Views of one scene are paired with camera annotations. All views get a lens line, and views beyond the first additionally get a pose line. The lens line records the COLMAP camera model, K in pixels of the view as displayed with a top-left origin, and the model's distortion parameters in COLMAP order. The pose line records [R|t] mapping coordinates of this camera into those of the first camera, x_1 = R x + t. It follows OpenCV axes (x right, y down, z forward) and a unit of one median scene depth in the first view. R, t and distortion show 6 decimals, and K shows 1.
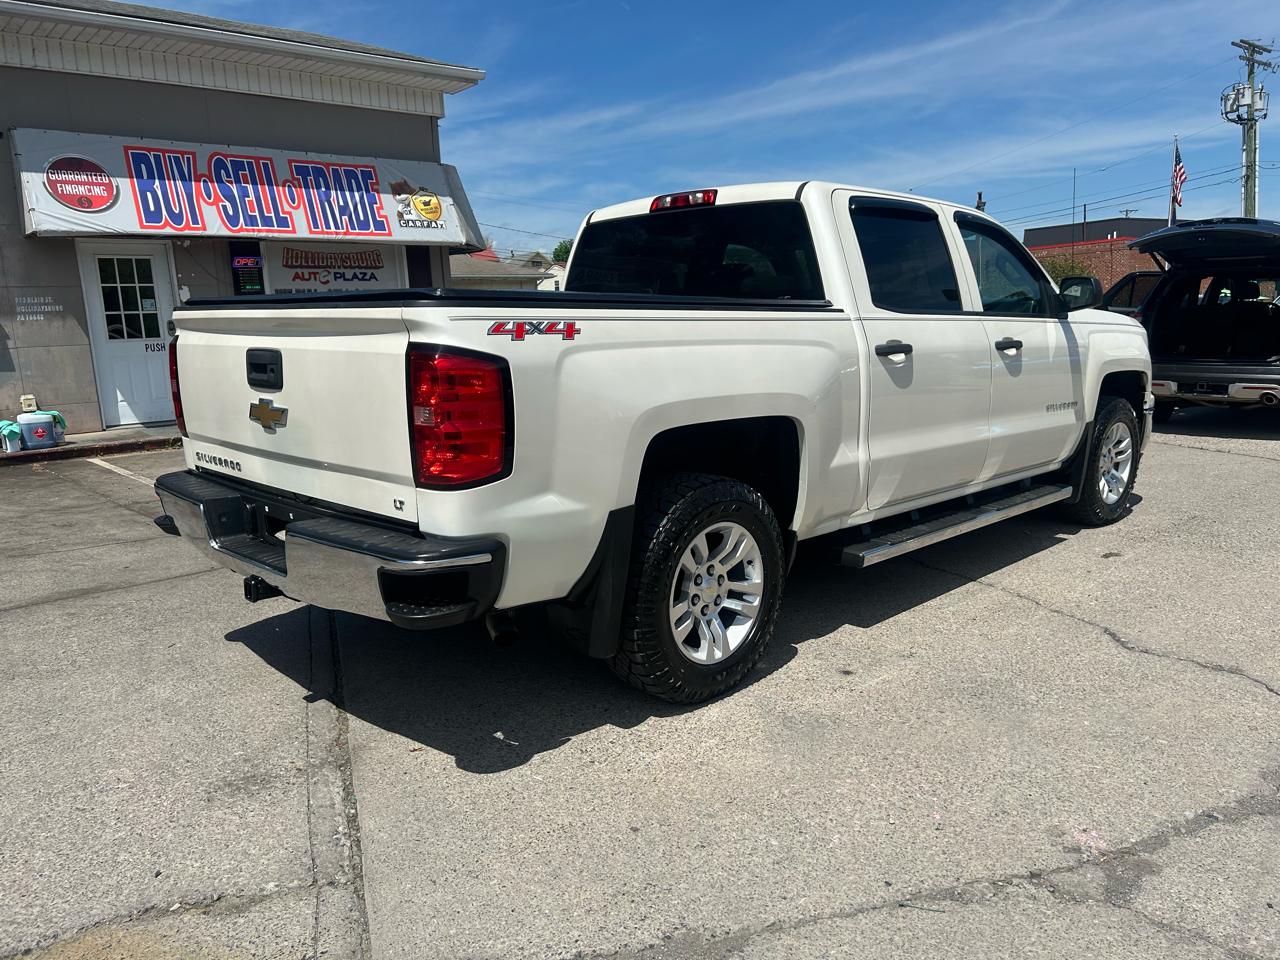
lens RADIAL K [[988.6, 0, 660.7], [0, 988.6, 477.2], [0, 0, 1]] dist [0.046186, -0.032690]
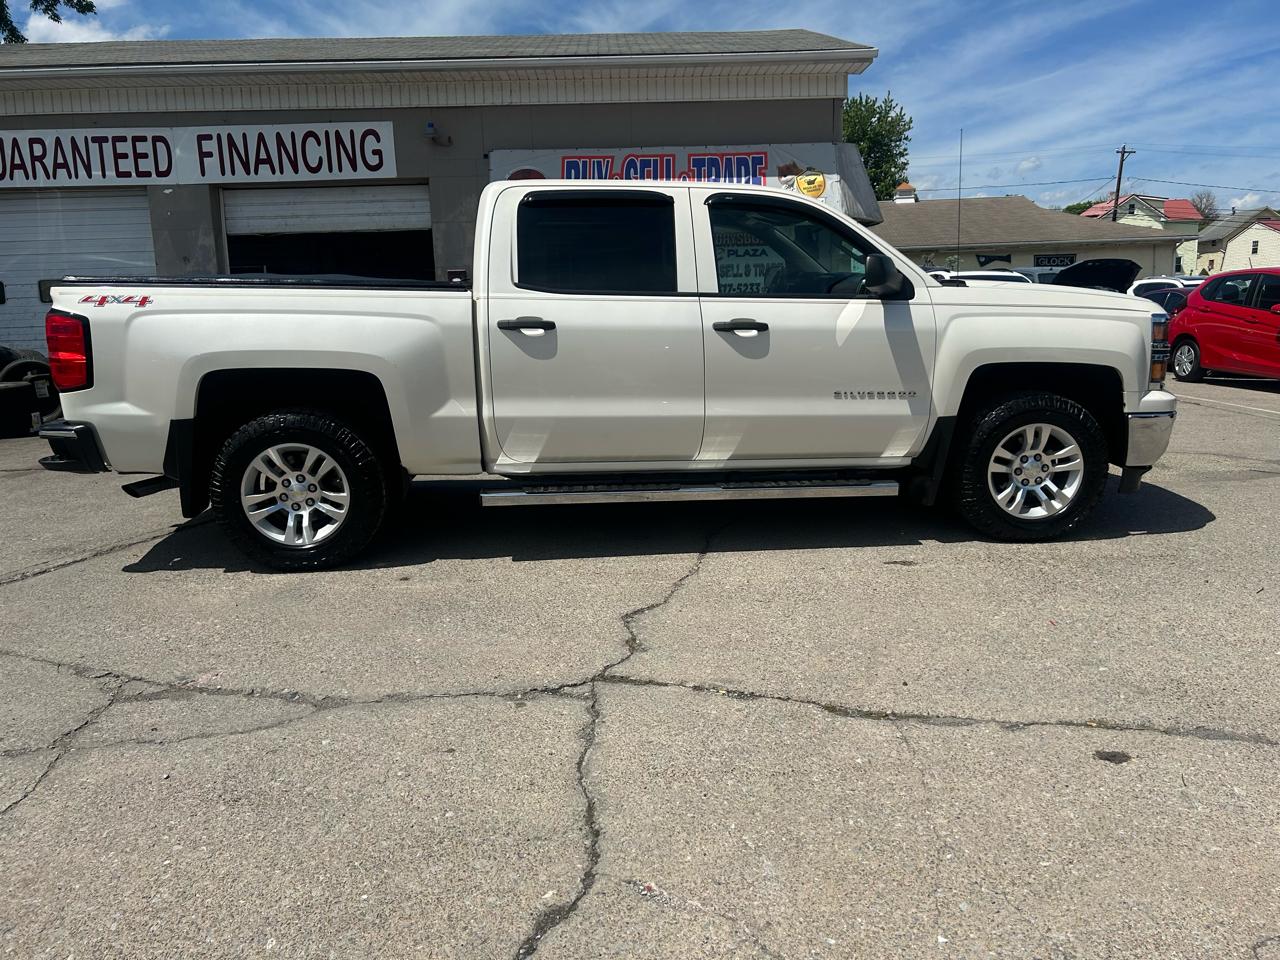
lens RADIAL K [[988.6, 0, 660.7], [0, 988.6, 477.2], [0, 0, 1]] dist [0.046186, -0.032690]
pose [[0.764256, 0.128989, -0.631882, 0.931250], [-0.108622, 0.991542, 0.071030, -0.043226], [0.635700, 0.014351, 0.771803, 0.175671]]
